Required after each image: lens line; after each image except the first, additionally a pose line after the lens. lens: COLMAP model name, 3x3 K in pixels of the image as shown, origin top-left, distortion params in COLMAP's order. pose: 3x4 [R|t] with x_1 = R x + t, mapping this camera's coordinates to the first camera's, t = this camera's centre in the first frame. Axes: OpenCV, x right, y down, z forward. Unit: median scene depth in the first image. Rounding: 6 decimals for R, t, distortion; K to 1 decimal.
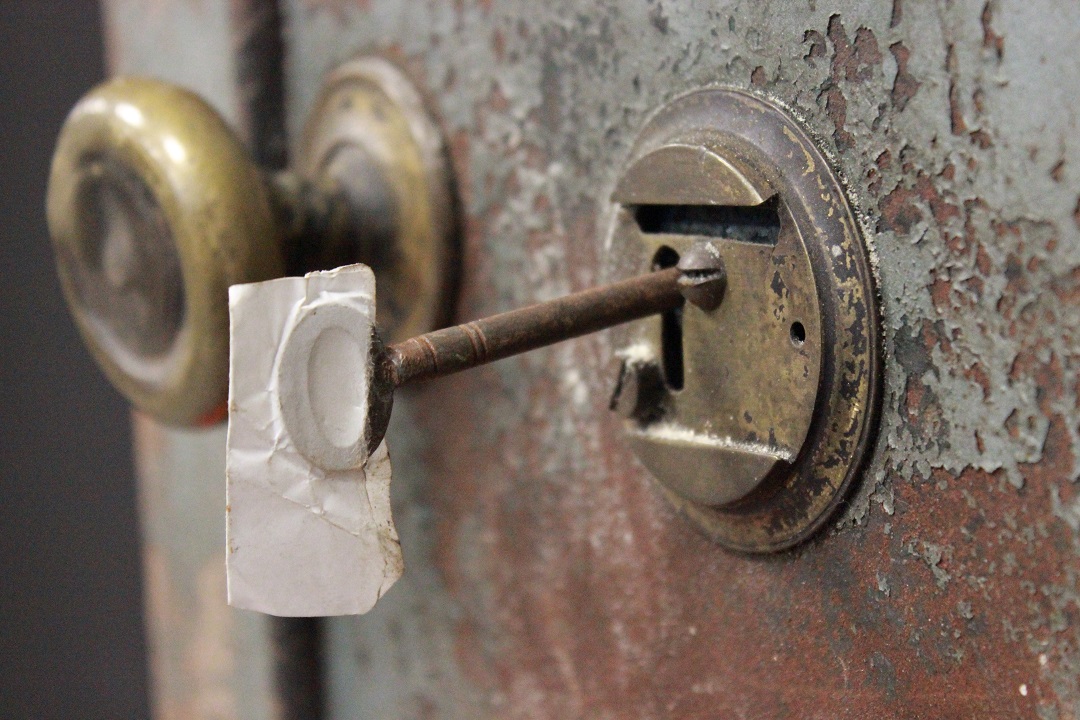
lens RADIAL K [[2520.9, 0, 540.0], [0, 2520.9, 360.0], [0, 0, 1]] dist [0.031286, 0.190104]
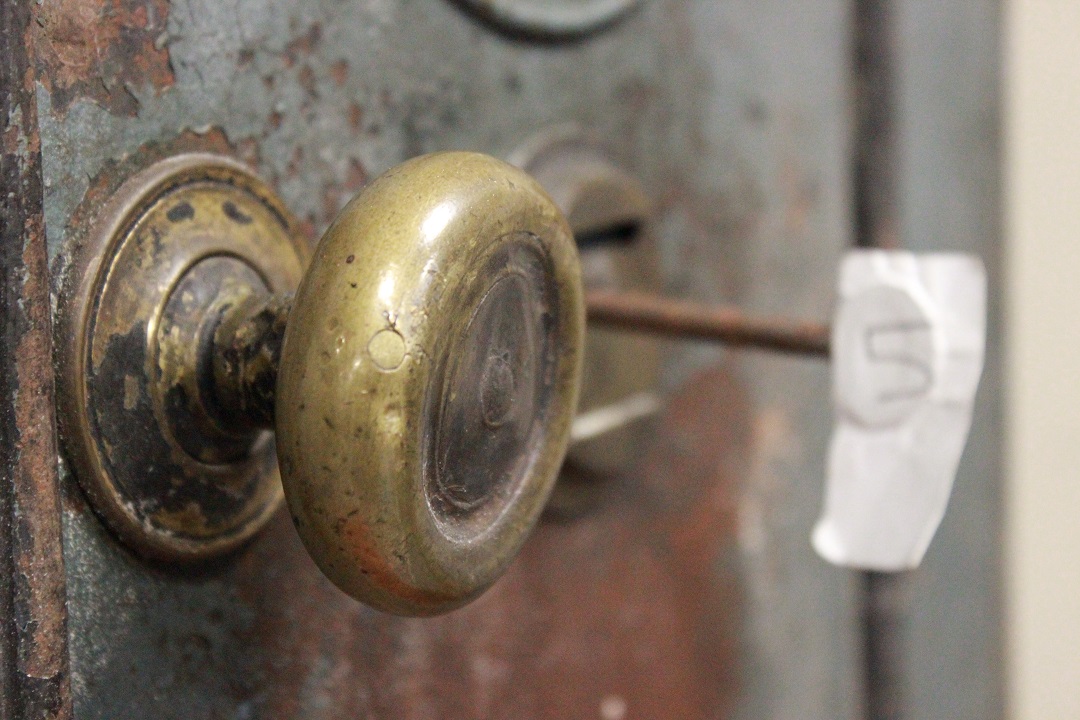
lens RADIAL K [[2520.9, 0, 540.0], [0, 2520.9, 360.0], [0, 0, 1]] dist [0.031286, 0.190104]
pose [[-0.460558, -0.055544, 0.885890, -0.880084], [0.192225, 0.968115, 0.160634, -0.174737], [-0.866565, 0.244271, -0.435197, 1.367073]]
